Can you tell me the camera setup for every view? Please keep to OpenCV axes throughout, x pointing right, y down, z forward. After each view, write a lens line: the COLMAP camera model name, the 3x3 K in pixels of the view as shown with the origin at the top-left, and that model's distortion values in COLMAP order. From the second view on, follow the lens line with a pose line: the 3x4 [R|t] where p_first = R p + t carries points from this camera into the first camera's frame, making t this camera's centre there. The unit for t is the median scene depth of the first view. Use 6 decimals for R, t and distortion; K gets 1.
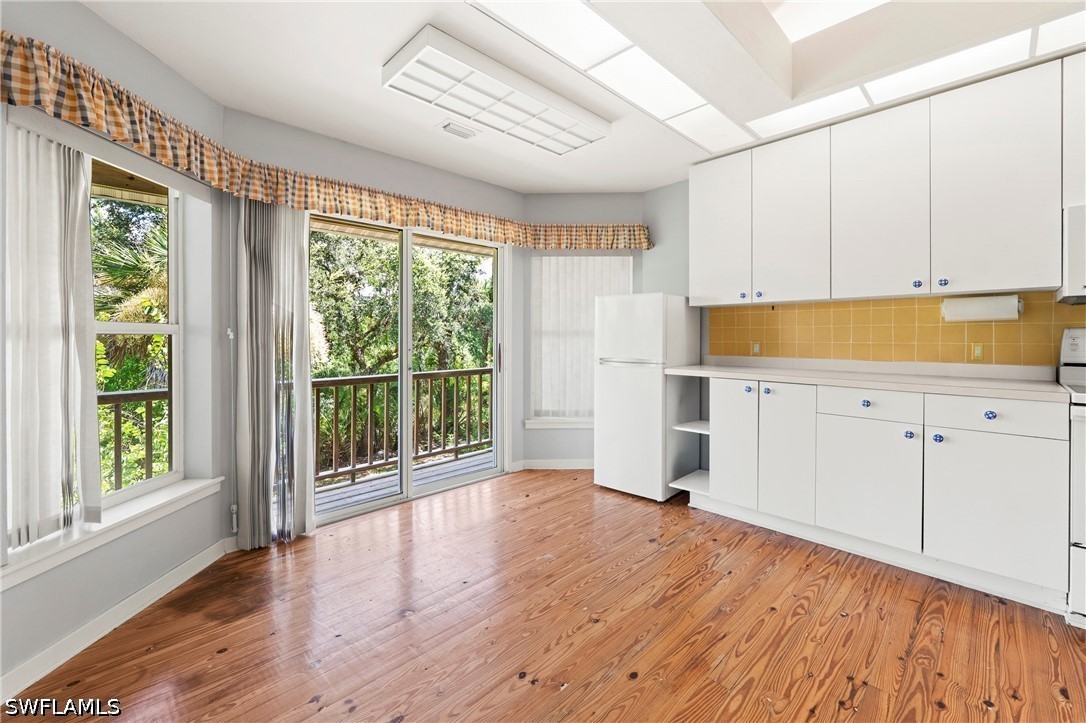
lens RADIAL K [[447.3, 0, 542.0], [0, 447.3, 332.8], [0, 0, 1]] dist [-0.002986, -0.000331]
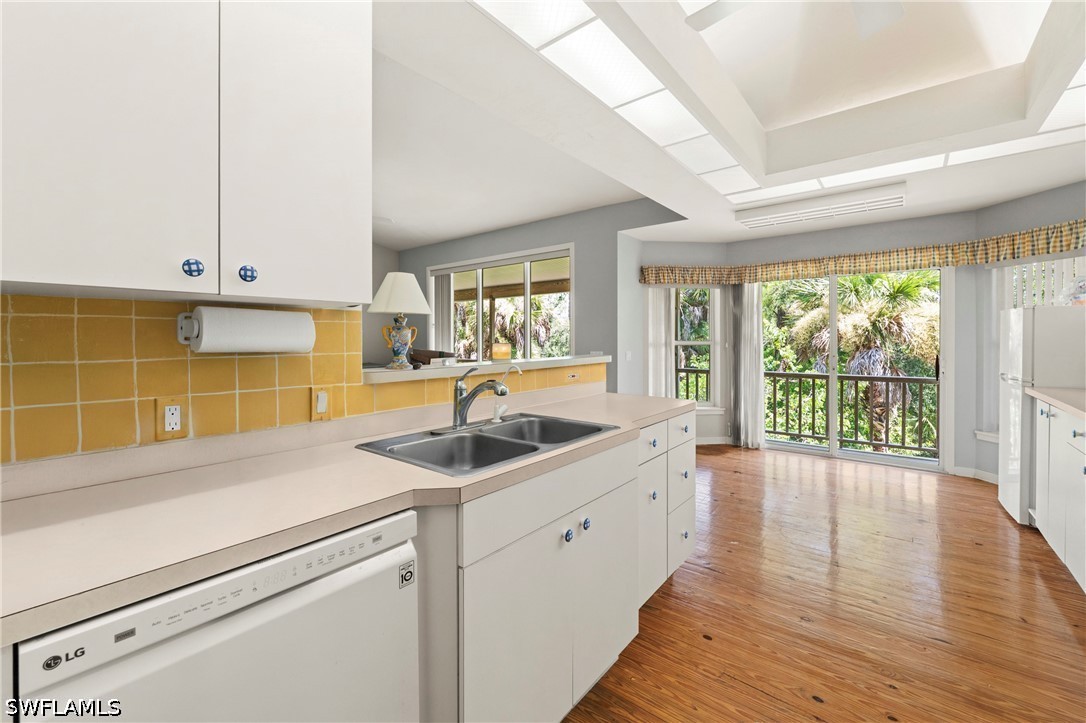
lens RADIAL K [[447.3, 0, 542.9], [0, 447.3, 342.7], [0, 0, 1]] dist [-0.002986, -0.000331]
pose [[0.110341, 0.011955, -0.993822, 0.985721], [0.011056, 0.999851, 0.013255, -0.035701], [0.993832, -0.012450, 0.110192, -0.112807]]
